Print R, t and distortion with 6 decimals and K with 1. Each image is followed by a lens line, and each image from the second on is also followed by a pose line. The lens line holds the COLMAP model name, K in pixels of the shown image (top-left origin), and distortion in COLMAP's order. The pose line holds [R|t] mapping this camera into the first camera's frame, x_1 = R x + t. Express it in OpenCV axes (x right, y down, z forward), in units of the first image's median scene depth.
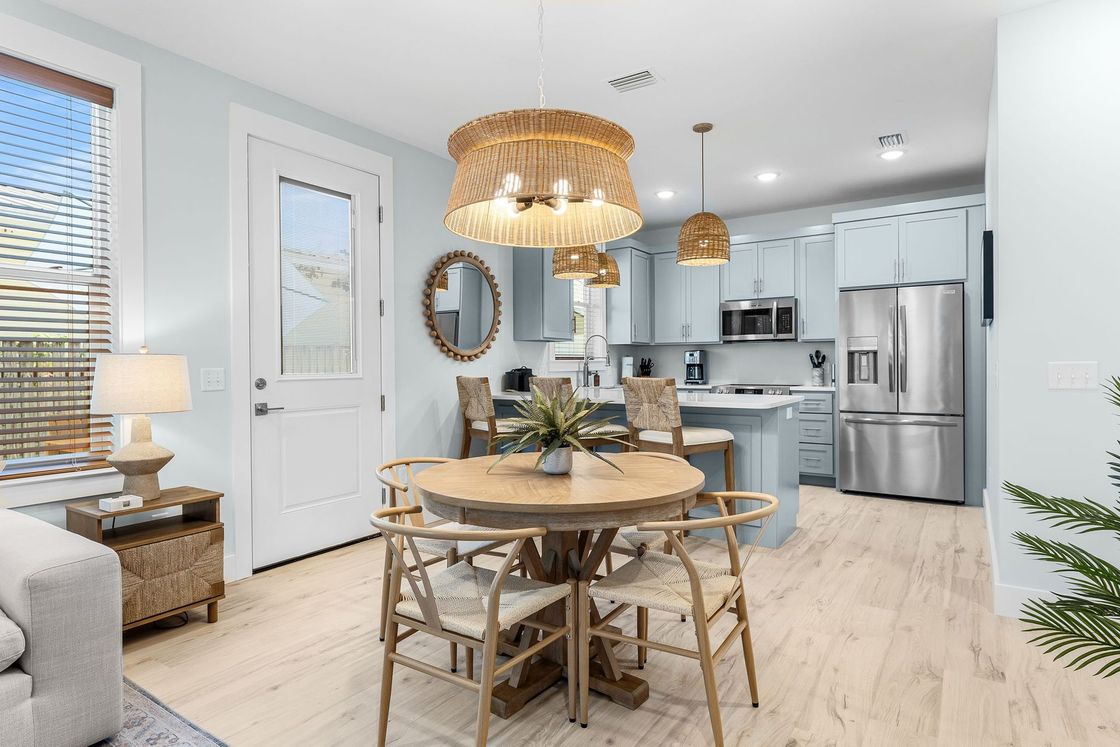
lens RADIAL K [[619.0, 0, 562.0], [0, 619.0, 368.7], [0, 0, 1]] dist [0.019018, 0.000565]
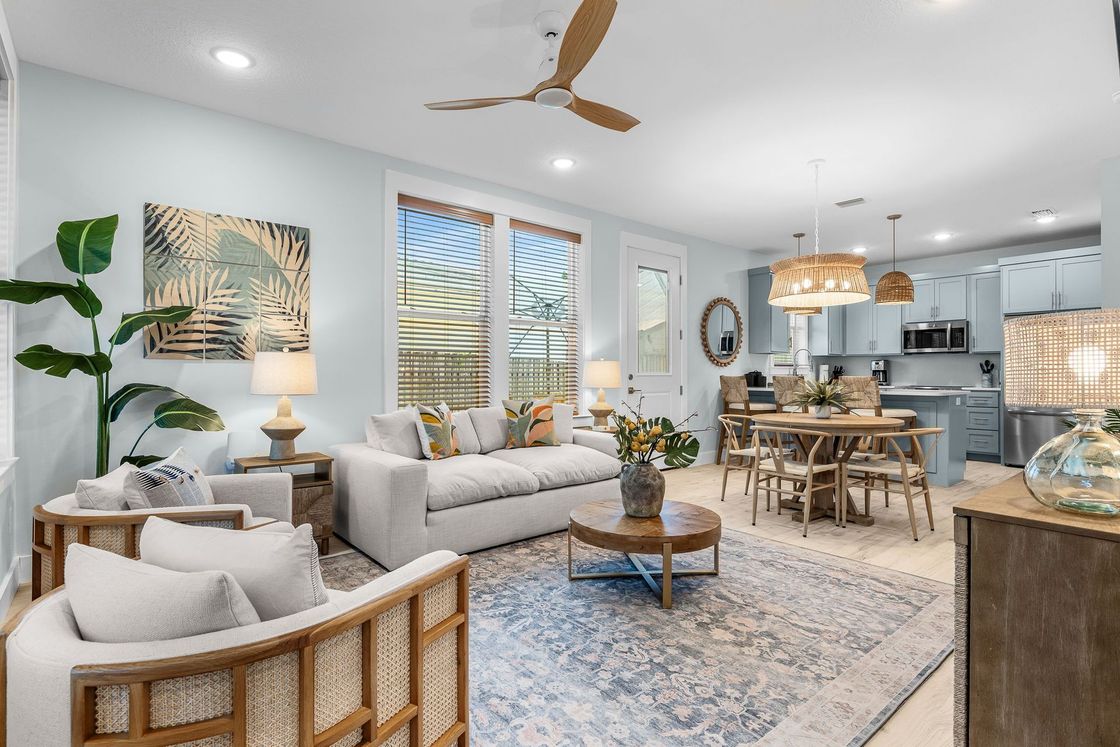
lens RADIAL K [[559.0, 0, 556.0], [0, 559.0, 374.2], [0, 0, 1]] dist [0.001213, -0.000680]
pose [[0.959069, 0.006574, -0.283096, -0.136019], [-0.008857, 0.999938, -0.006786, 0.017922], [0.283034, 0.009015, 0.959067, -0.422624]]
